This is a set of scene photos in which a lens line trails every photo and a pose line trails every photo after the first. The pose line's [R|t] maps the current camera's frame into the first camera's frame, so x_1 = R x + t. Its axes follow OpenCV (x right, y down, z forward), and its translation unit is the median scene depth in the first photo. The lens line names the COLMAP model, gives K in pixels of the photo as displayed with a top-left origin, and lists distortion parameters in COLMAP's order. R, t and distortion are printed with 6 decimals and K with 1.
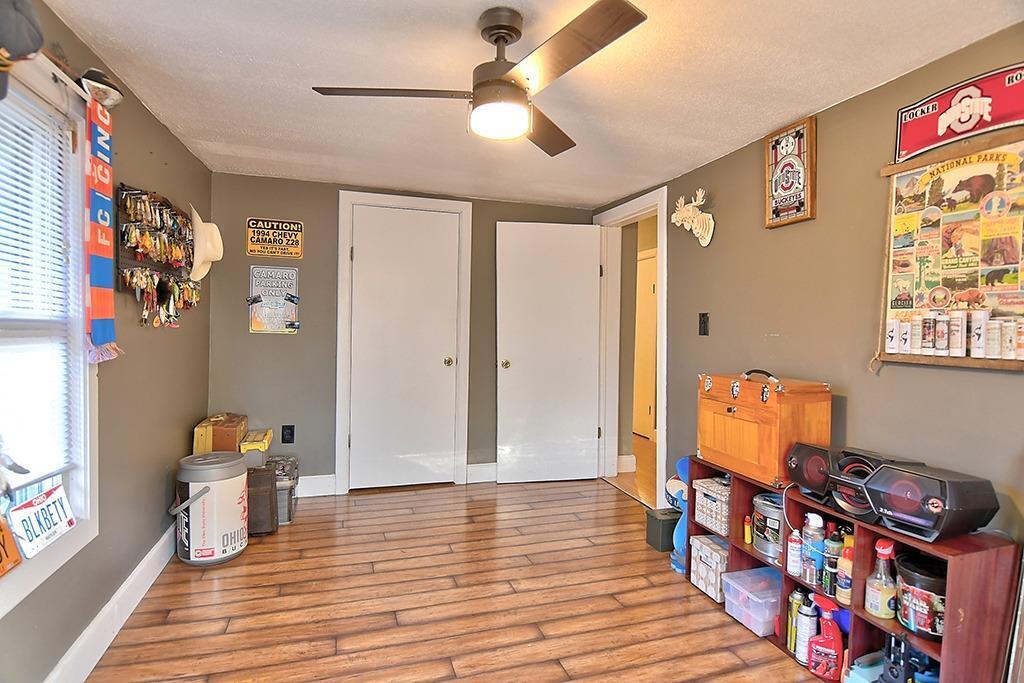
lens RADIAL K [[543.5, 0, 511.8], [0, 543.5, 340.1], [0, 0, 1]] dist [0.000536, 0.000089]
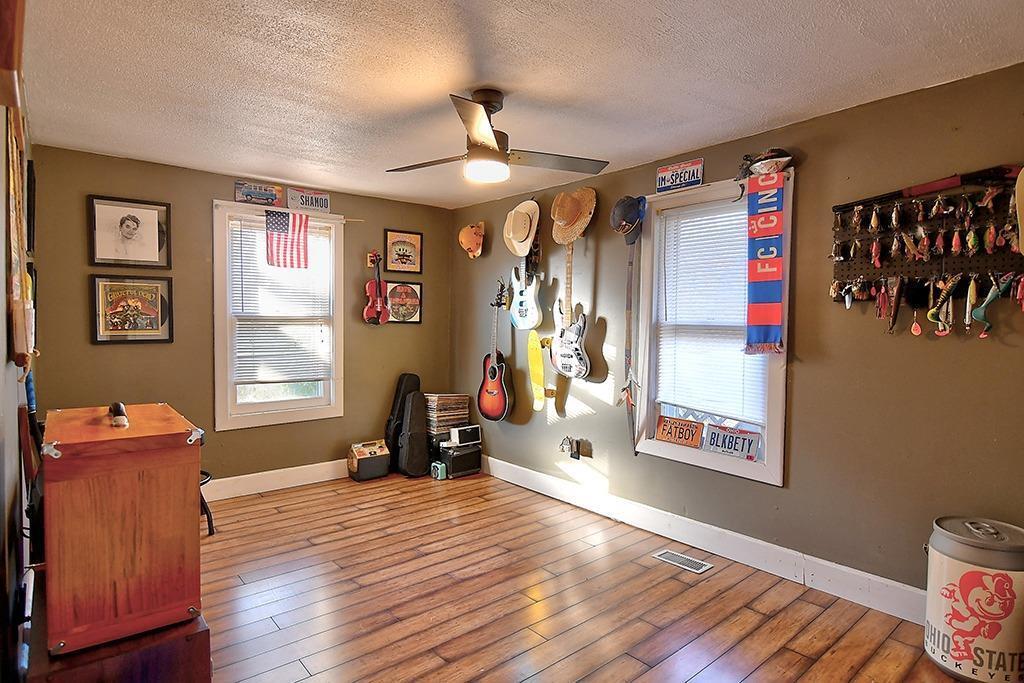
lens RADIAL K [[543.5, 0, 512.1], [0, 543.5, 340.0], [0, 0, 1]] dist [0.000536, 0.000089]
pose [[-0.926287, -0.001868, -0.376815, 0.350302], [-0.028558, 0.997460, 0.065258, -0.066269], [0.375735, 0.071209, -0.923987, 1.915577]]
